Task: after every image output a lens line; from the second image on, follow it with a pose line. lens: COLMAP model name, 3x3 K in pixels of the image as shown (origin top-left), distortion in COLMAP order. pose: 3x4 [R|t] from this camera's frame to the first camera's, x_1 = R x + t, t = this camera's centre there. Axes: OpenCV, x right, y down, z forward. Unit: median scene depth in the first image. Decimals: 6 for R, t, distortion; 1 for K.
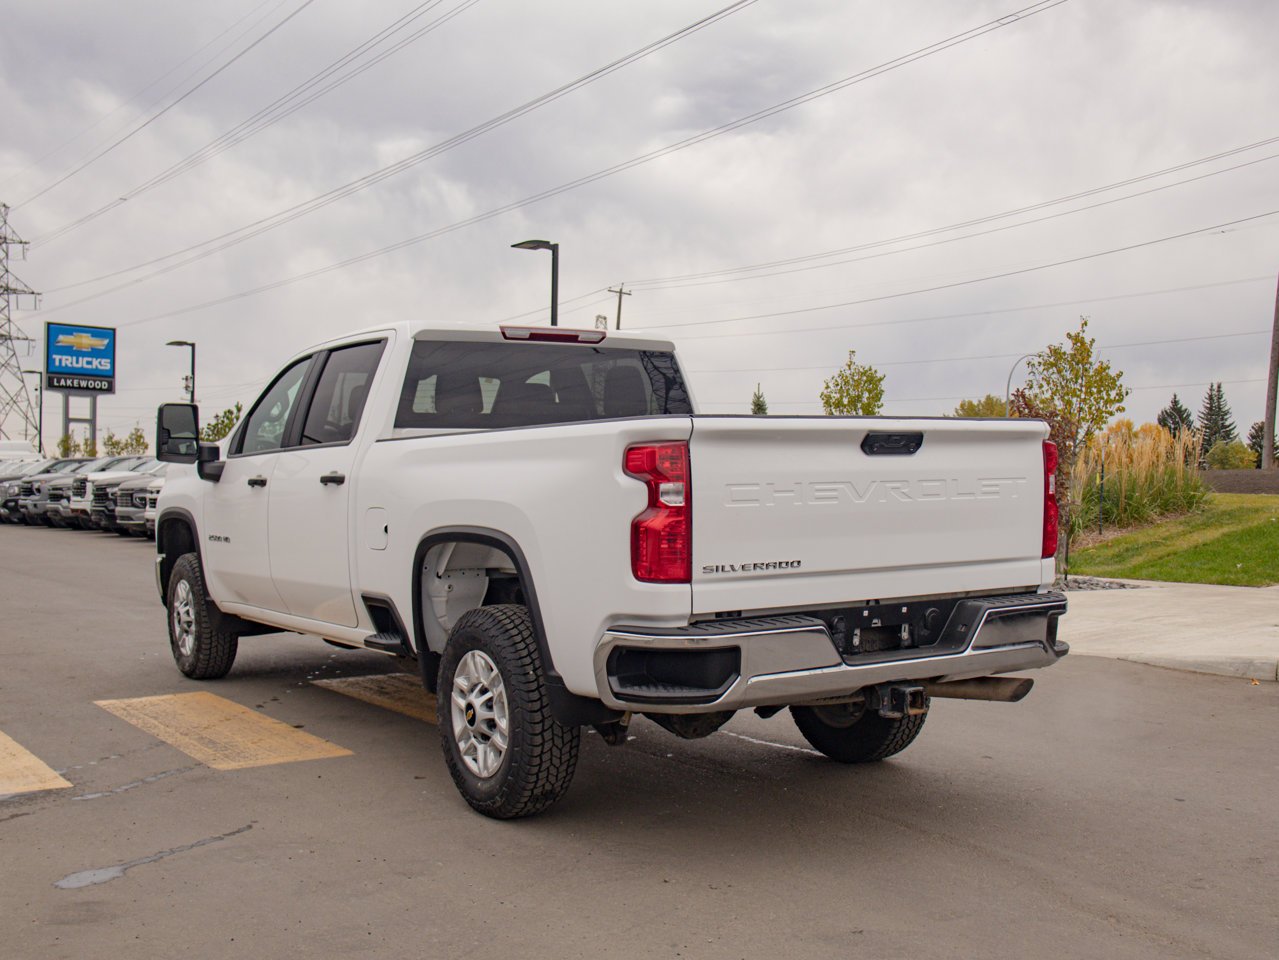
lens RADIAL K [[1345.4, 0, 639.5], [0, 1345.4, 480.0], [0, 0, 1]] dist [0.030090, 0.013553]
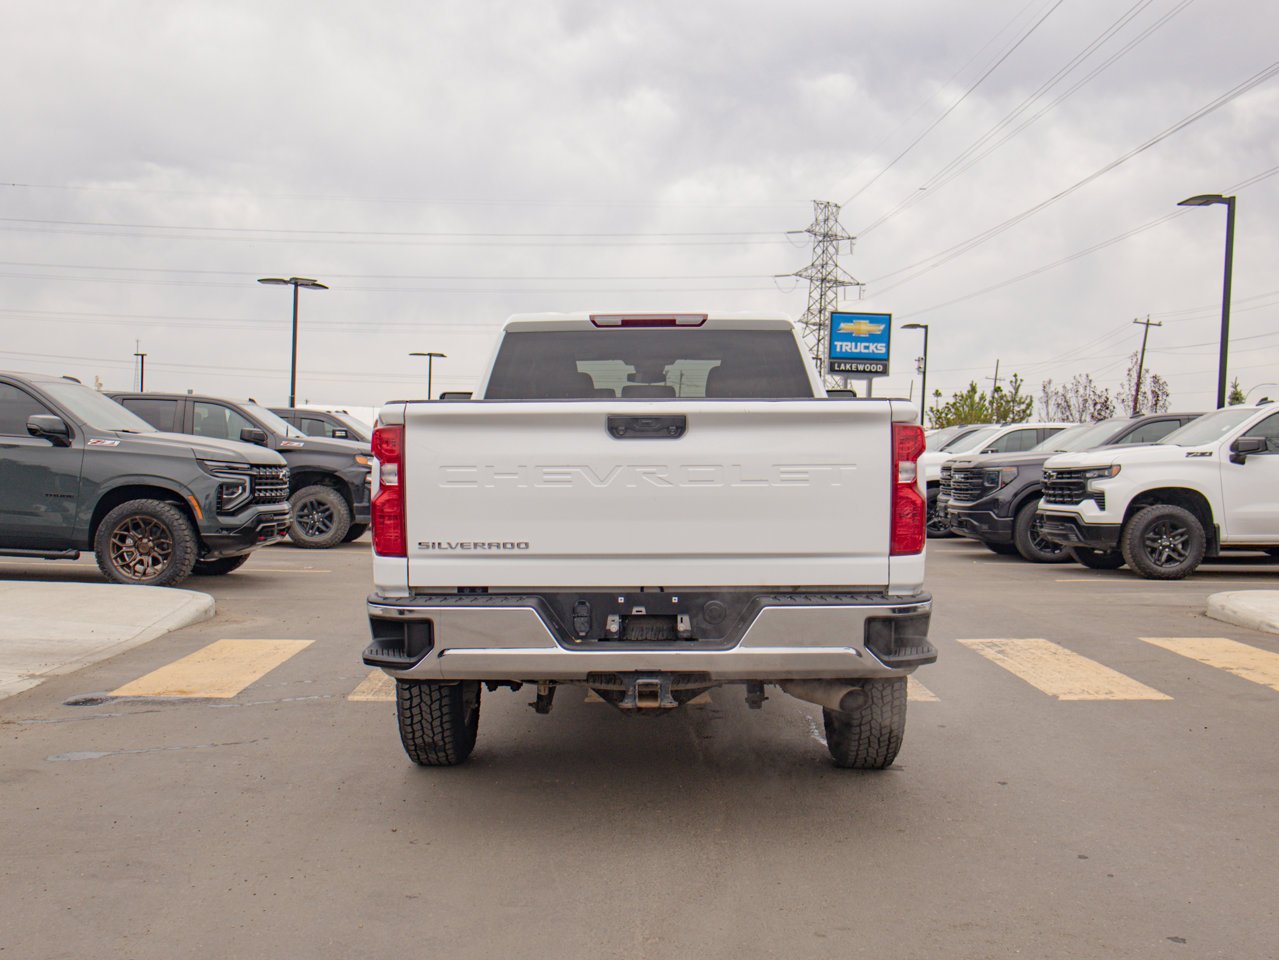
lens RADIAL K [[1345.4, 0, 639.5], [0, 1345.4, 480.0], [0, 0, 1]] dist [0.030090, 0.013553]
pose [[0.832275, 0.020520, -0.553983, 0.517759], [-0.011600, 0.999741, 0.019604, -0.005549], [0.554242, -0.009889, 0.832297, 0.137831]]
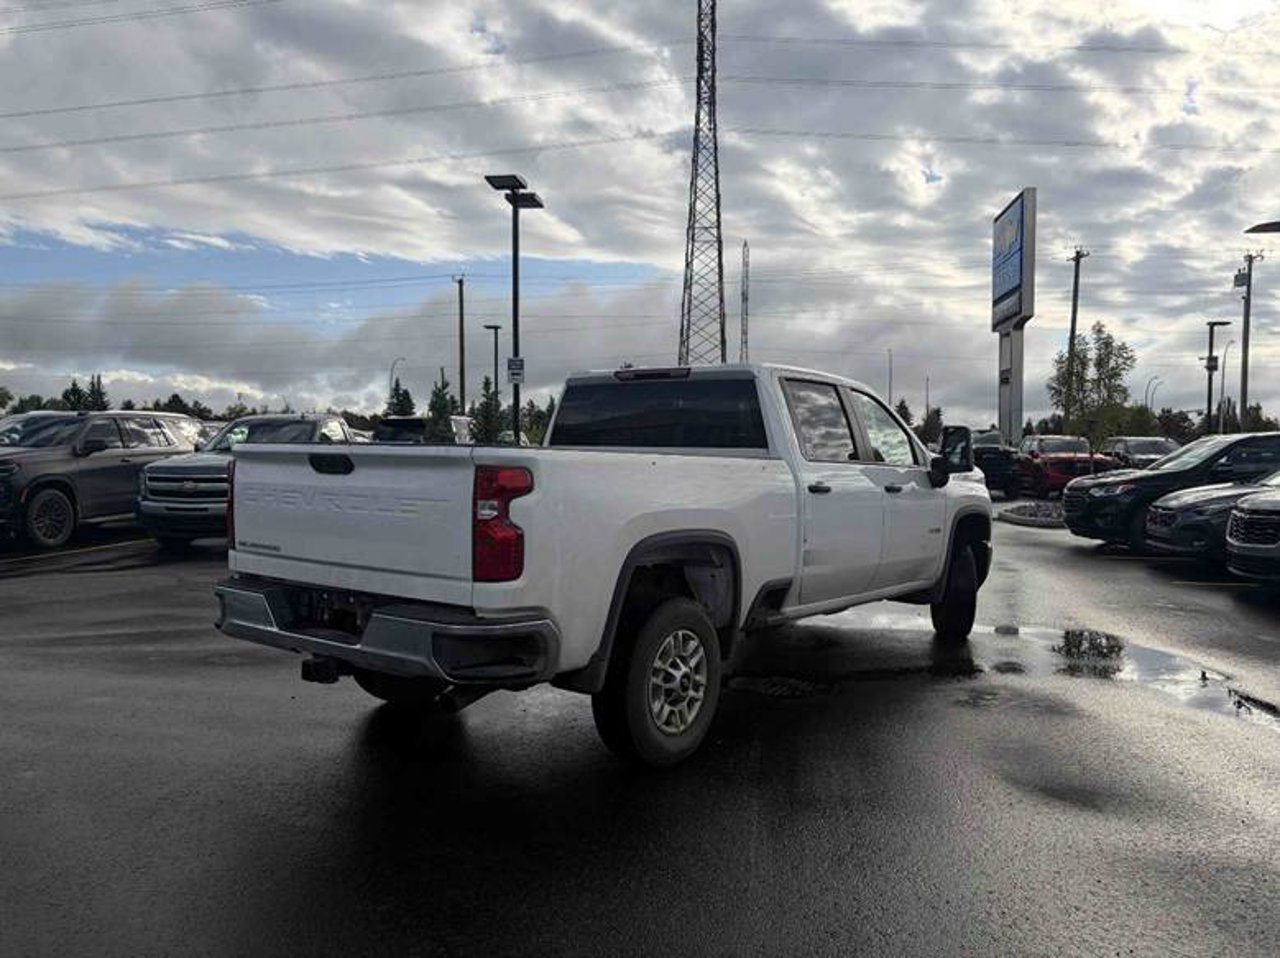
lens RADIAL K [[974.8, 0, 646.8], [0, 974.8, 462.8], [0, 0, 1]] dist [0.013825, 0.001452]
pose [[0.360712, 0.025540, -0.932327, 0.820358], [-0.034543, 0.999305, 0.014011, -0.036813], [0.932037, 0.027151, 0.361344, 0.679308]]
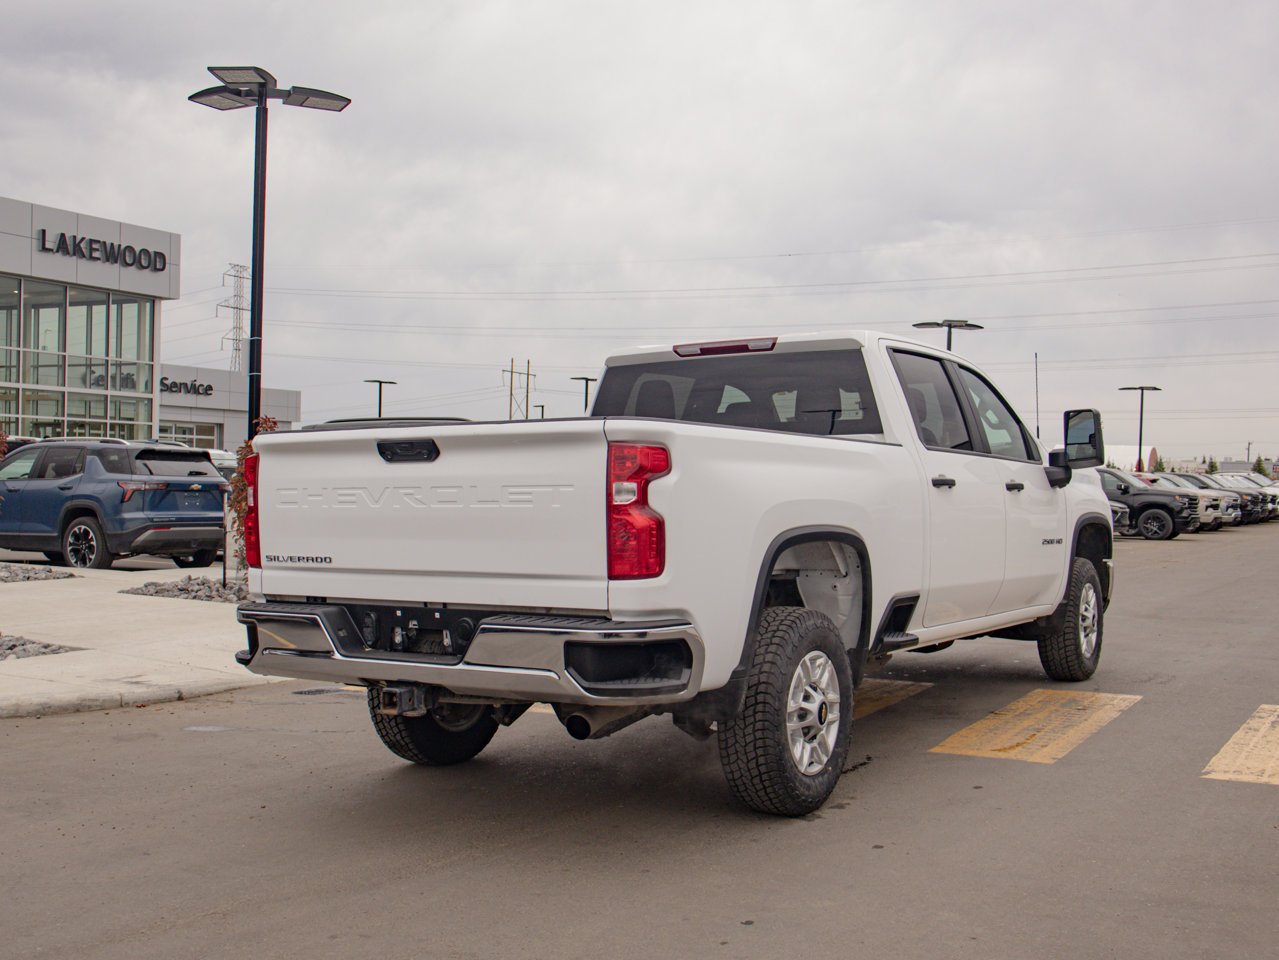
lens RADIAL K [[1345.4, 0, 639.5], [0, 1345.4, 480.0], [0, 0, 1]] dist [0.030090, 0.013553]
pose [[0.418927, -0.001751, -0.908018, 0.861837], [-0.007872, 0.999954, -0.005560, -0.000328], [0.907986, 0.009477, 0.418894, 0.524056]]
